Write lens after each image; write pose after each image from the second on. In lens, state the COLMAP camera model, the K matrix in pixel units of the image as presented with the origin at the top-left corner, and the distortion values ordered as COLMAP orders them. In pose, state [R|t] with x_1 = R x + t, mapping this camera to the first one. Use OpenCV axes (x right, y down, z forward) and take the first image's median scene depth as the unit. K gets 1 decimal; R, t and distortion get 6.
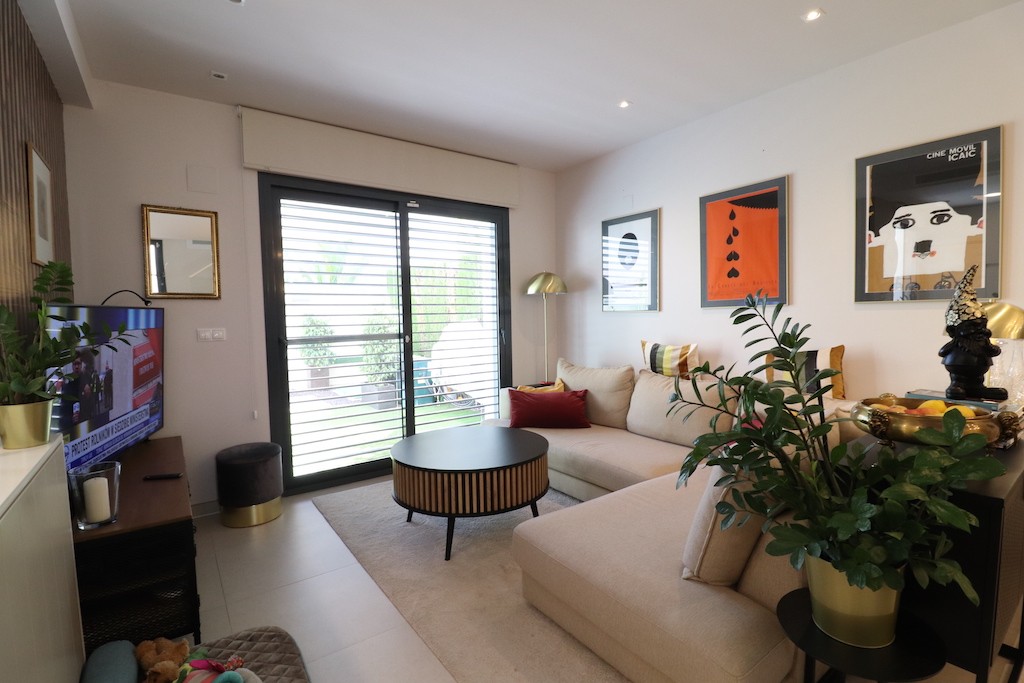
lens RADIAL K [[473.3, 0, 512.9], [0, 473.3, 343.6], [0, 0, 1]] dist [0.000484, -0.013494]
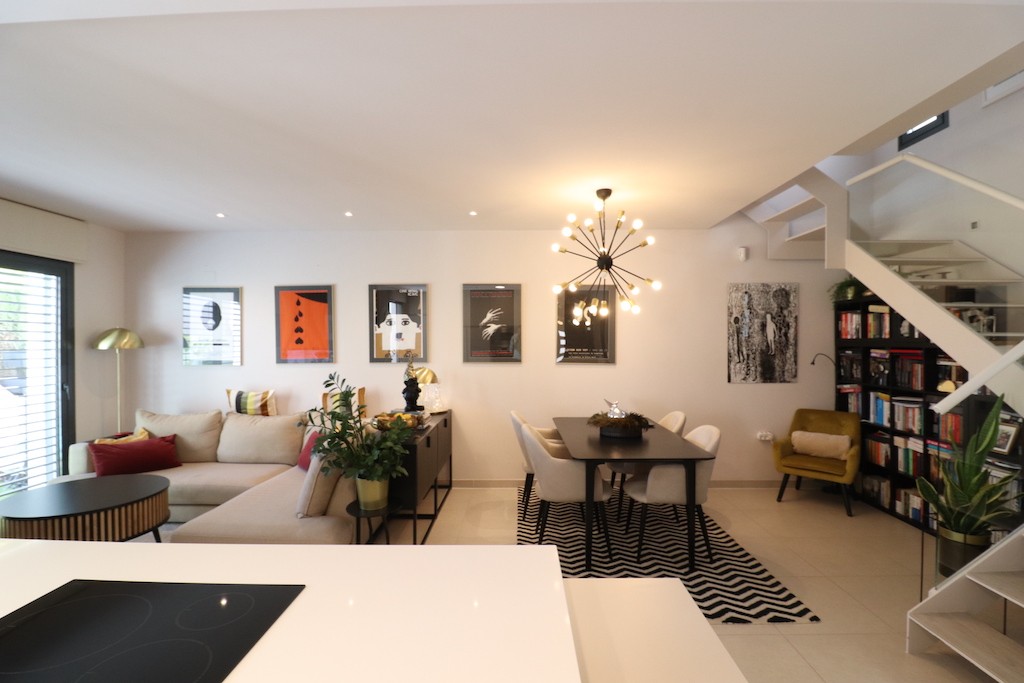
lens RADIAL K [[493.5, 0, 511.8], [0, 493.5, 341.6], [0, 0, 1]] dist [-0.000089, -0.000955]
pose [[0.611802, 0.016766, 0.790834, -0.378593], [0.036536, 0.998109, -0.049425, -0.049836], [-0.790167, 0.059132, 0.610032, -0.509497]]
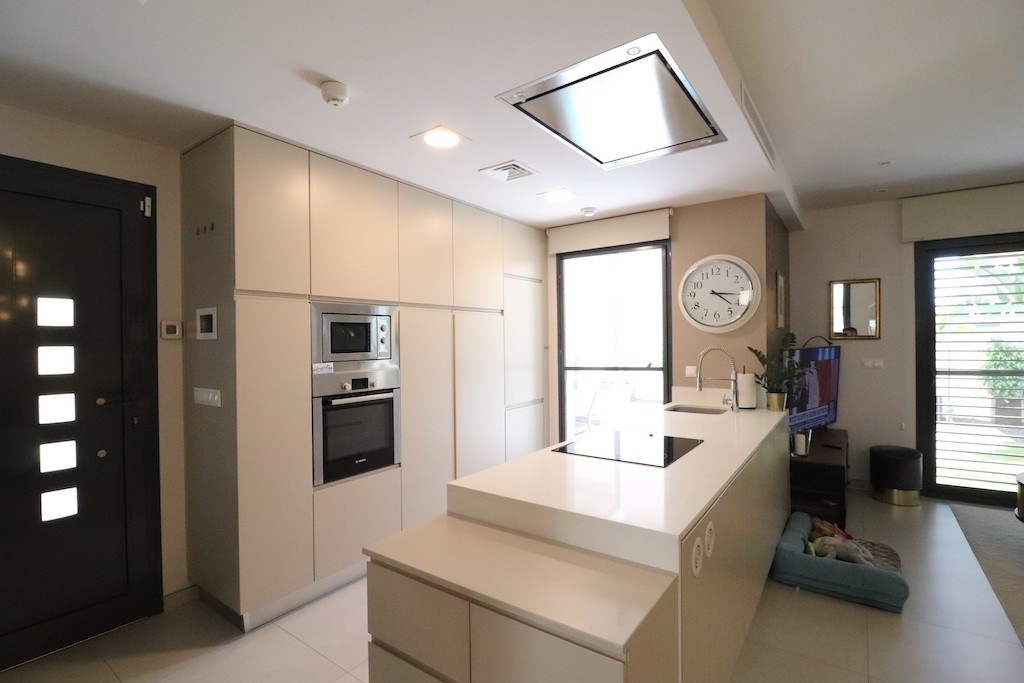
lens RADIAL K [[473.3, 0, 512.9], [0, 473.3, 344.1], [0, 0, 1]] dist [0.000484, -0.013494]
pose [[0.307433, 0.019644, -0.951367, 0.384754], [-0.047976, 0.998835, 0.005120, -0.033782], [0.950359, 0.044068, 0.308018, -0.477485]]
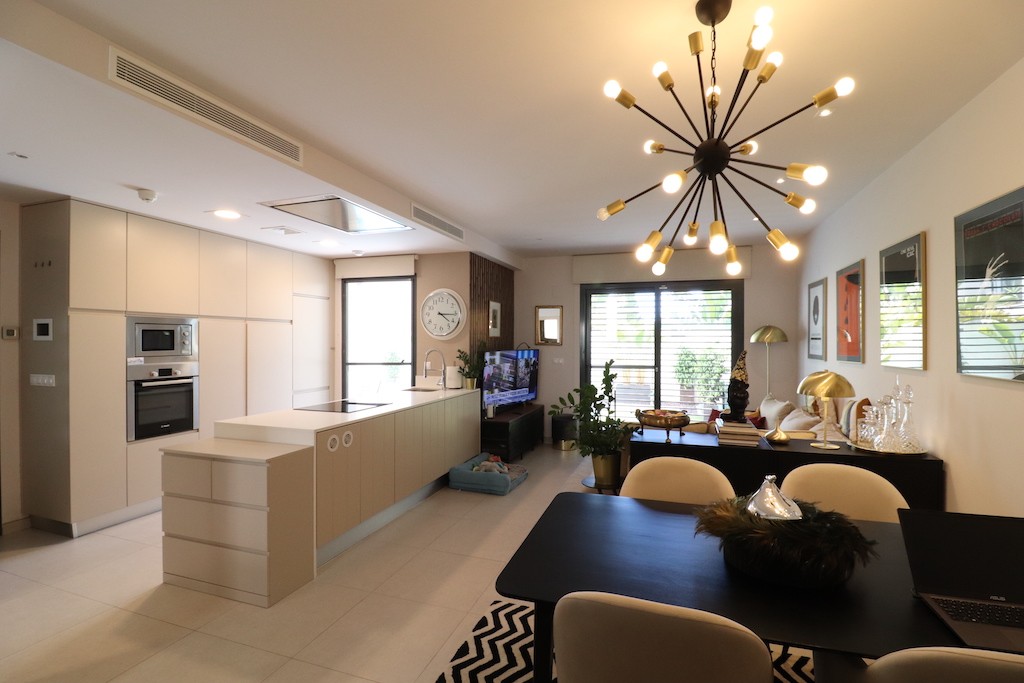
lens RADIAL K [[473.3, 0, 514.1], [0, 473.3, 343.7], [0, 0, 1]] dist [0.000484, -0.013494]
pose [[0.575694, 0.025509, -0.817267, 1.046165], [-0.061226, 0.998052, -0.011977, -0.060965], [0.815370, 0.056933, 0.576134, -0.442554]]
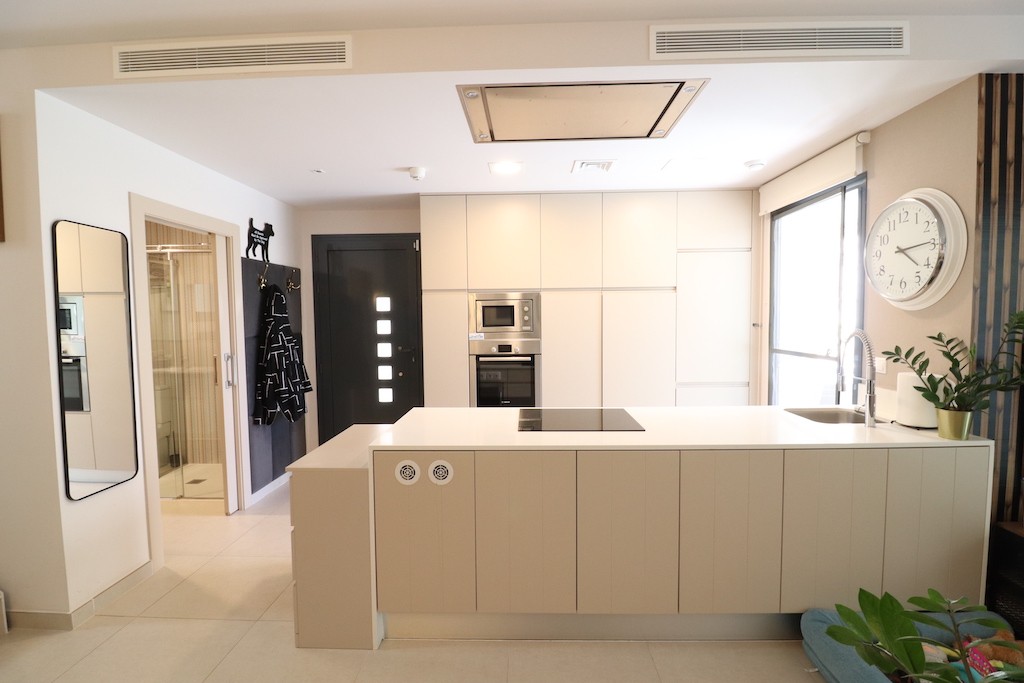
lens RADIAL K [[473.3, 0, 514.5], [0, 473.3, 343.4], [0, 0, 1]] dist [0.000484, -0.013494]
pose [[-0.612847, 0.071155, -0.786991, 0.433470], [-0.023659, 0.993839, 0.108280, -0.094144], [0.789847, 0.084979, -0.607388, 0.335555]]
